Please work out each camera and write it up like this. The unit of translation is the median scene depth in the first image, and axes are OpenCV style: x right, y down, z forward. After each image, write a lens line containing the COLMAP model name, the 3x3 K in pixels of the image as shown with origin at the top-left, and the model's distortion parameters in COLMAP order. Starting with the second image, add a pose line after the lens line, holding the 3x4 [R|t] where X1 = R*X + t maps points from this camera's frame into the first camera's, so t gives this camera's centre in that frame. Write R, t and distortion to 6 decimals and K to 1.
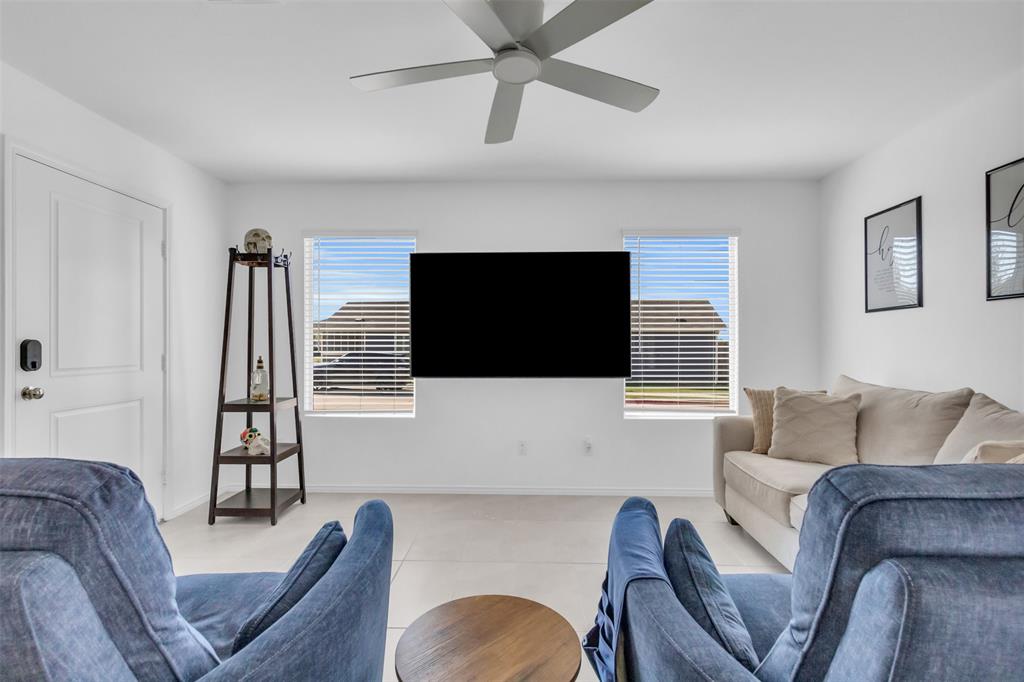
lens RADIAL K [[471.0, 0, 515.9], [0, 471.0, 343.5], [0, 0, 1]] dist [0.010217, -0.000513]
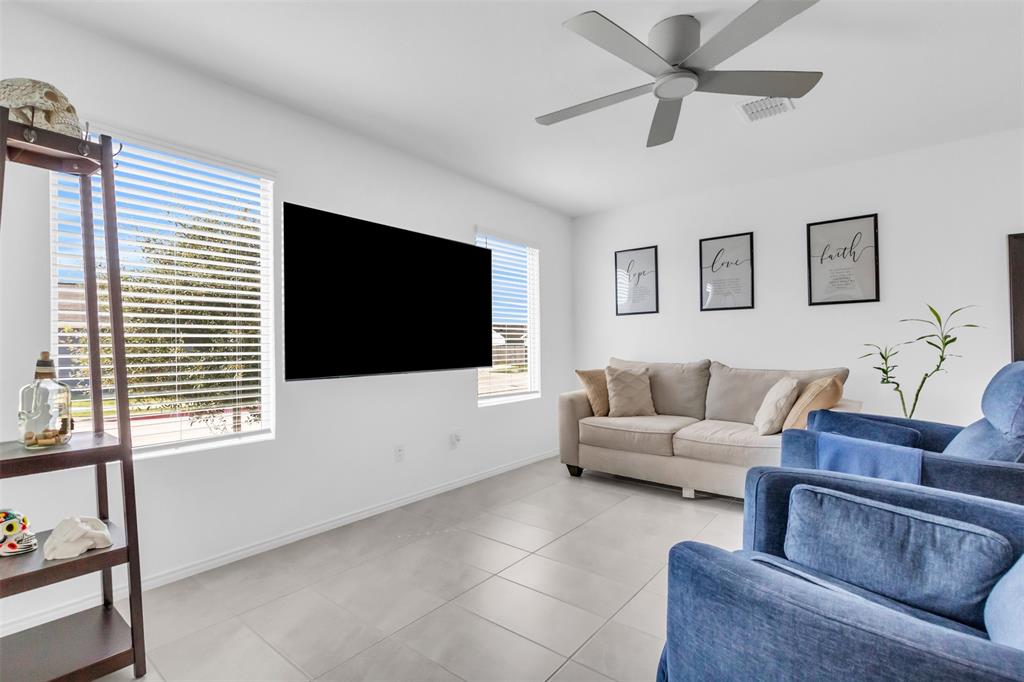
lens RADIAL K [[471.0, 0, 511.1], [0, 471.0, 342.1], [0, 0, 1]] dist [0.010217, -0.000513]
pose [[0.616441, -0.001175, 0.787401, -0.635064], [0.005048, 0.999984, -0.002460, 0.020795], [-0.787385, 0.005491, 0.616437, 0.341322]]
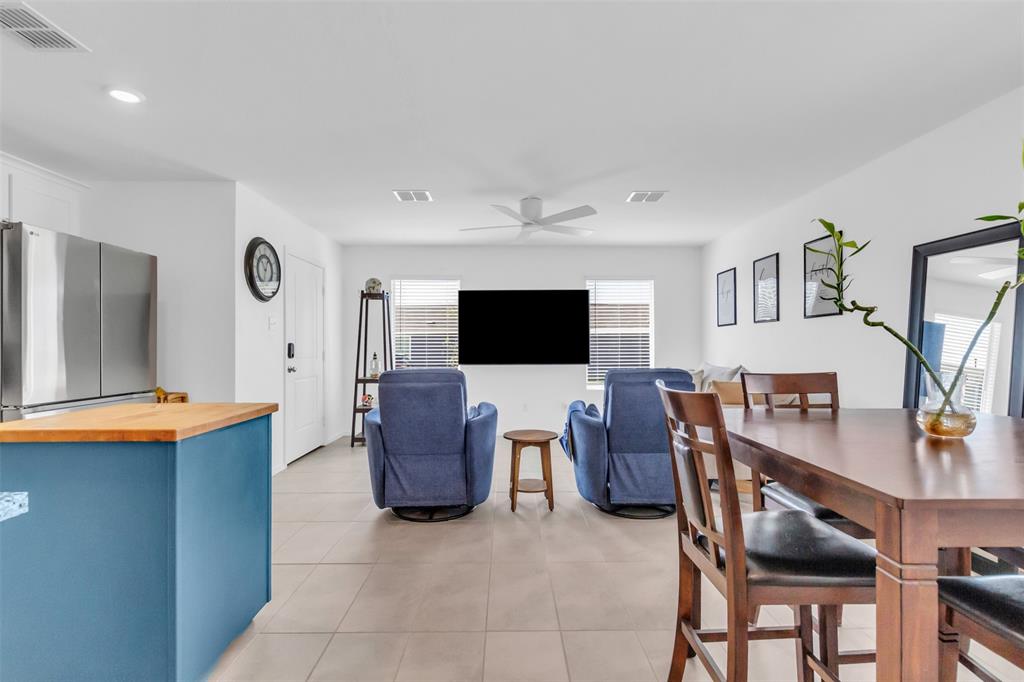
lens RADIAL K [[471.0, 0, 519.4], [0, 471.0, 343.2], [0, 0, 1]] dist [0.010217, -0.000513]
pose [[0.999062, -0.002071, 0.043257, -0.089505], [0.002233, 0.999991, -0.003708, 0.001633], [-0.043249, 0.003801, 0.999057, -0.749565]]
